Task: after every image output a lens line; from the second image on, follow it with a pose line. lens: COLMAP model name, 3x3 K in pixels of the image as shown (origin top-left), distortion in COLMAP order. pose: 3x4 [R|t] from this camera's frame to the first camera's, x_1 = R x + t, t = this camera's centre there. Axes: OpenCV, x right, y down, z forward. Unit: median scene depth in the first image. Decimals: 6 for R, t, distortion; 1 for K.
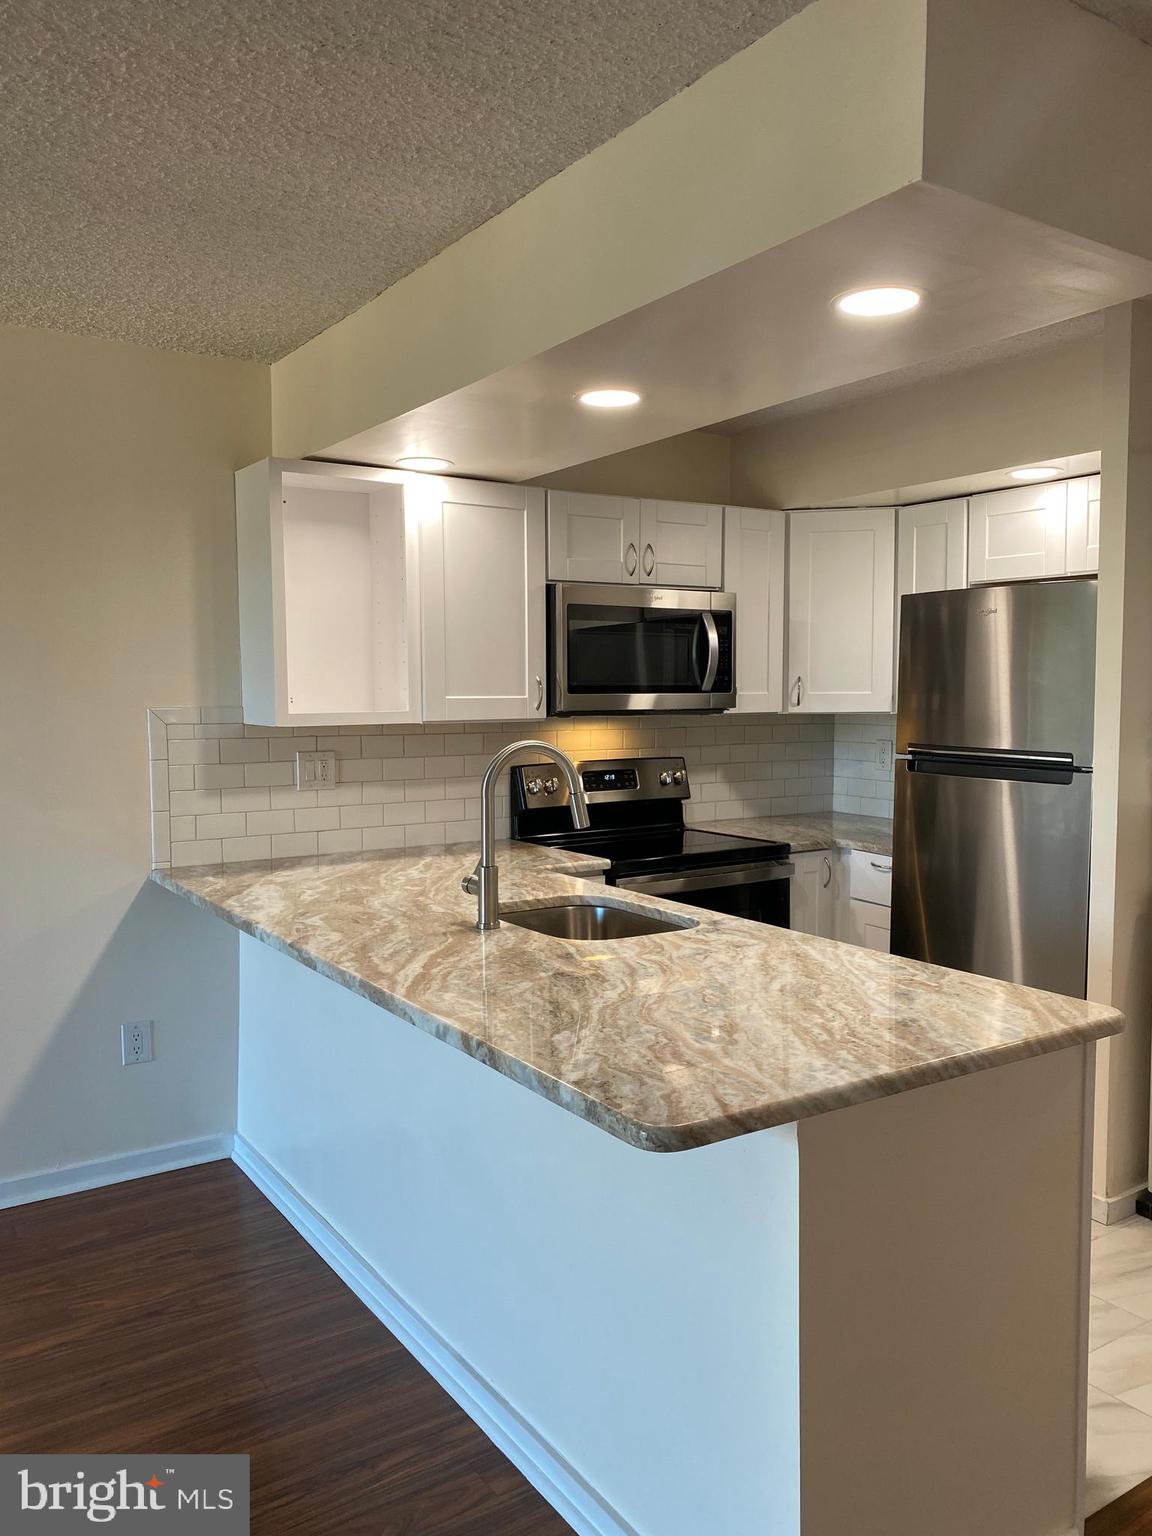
lens RADIAL K [[1171.6, 0, 571.6], [0, 1171.6, 774.2], [0, 0, 1]] dist [0.000406, -0.004483]
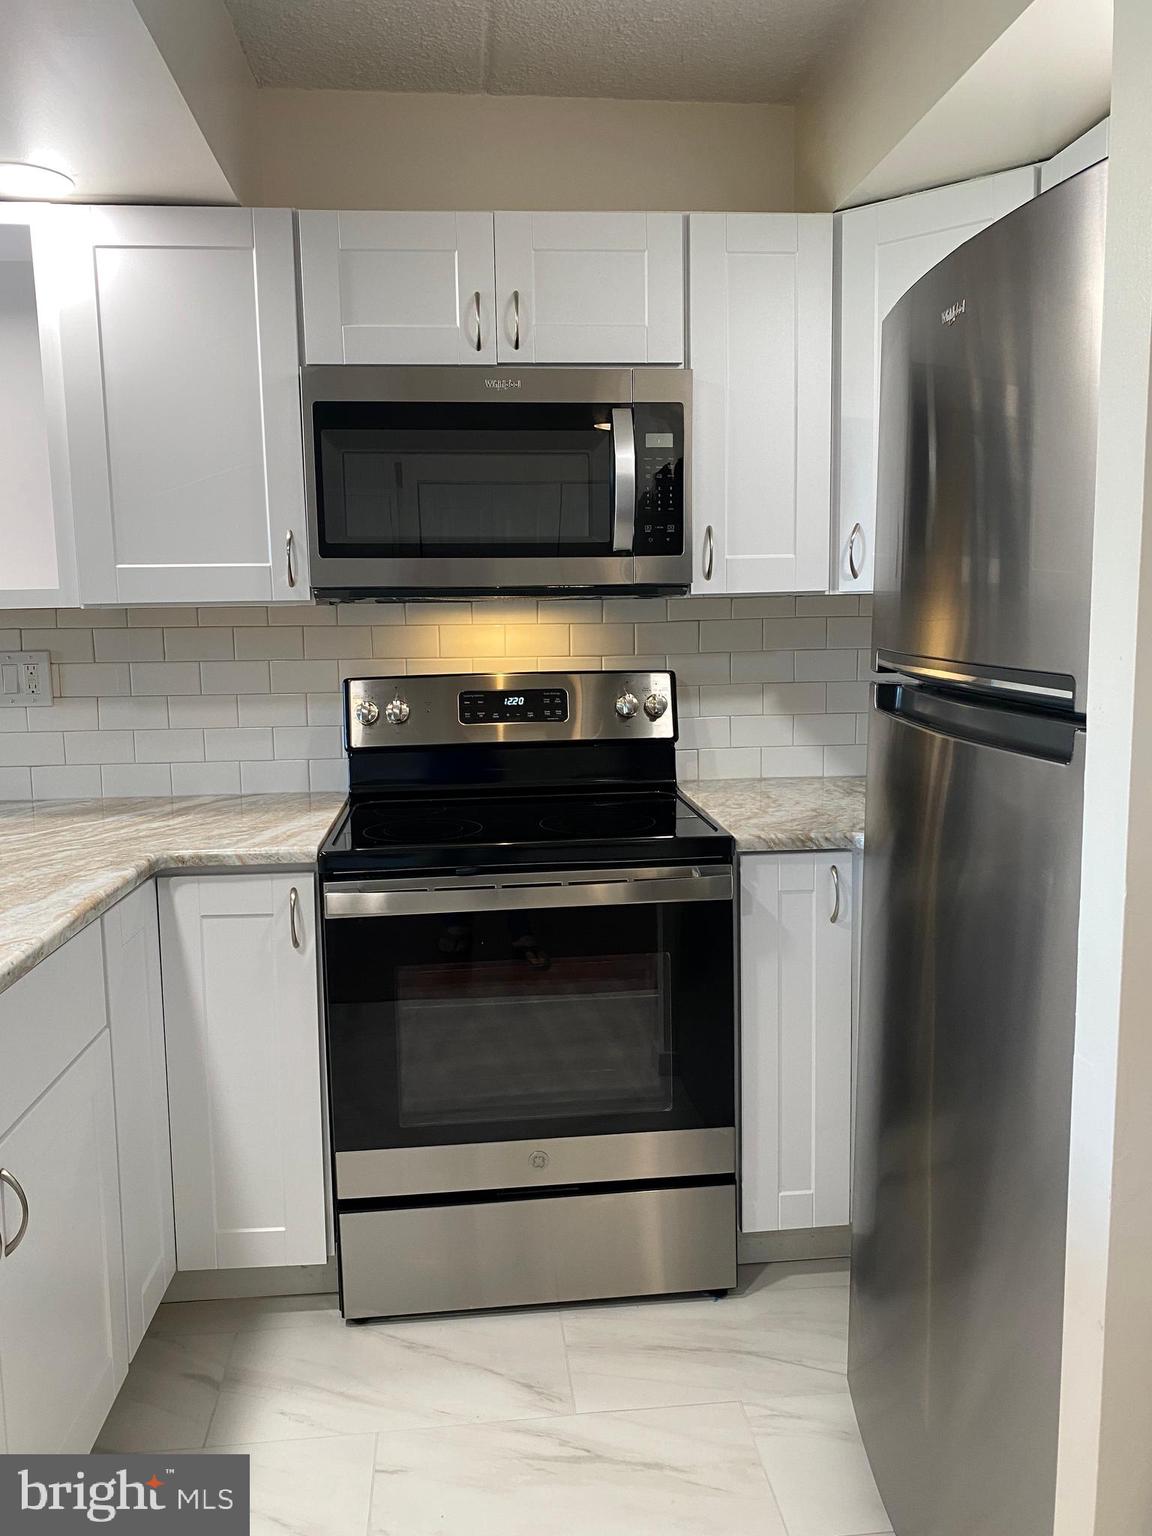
lens RADIAL K [[1171.6, 0, 580.4], [0, 1171.6, 756.7], [0, 0, 1]] dist [0.000406, -0.004483]
pose [[0.885518, 0.050403, -0.461863, 0.359260], [-0.023084, 0.997643, 0.064614, -0.008833], [0.464032, -0.046555, 0.884594, 0.488950]]
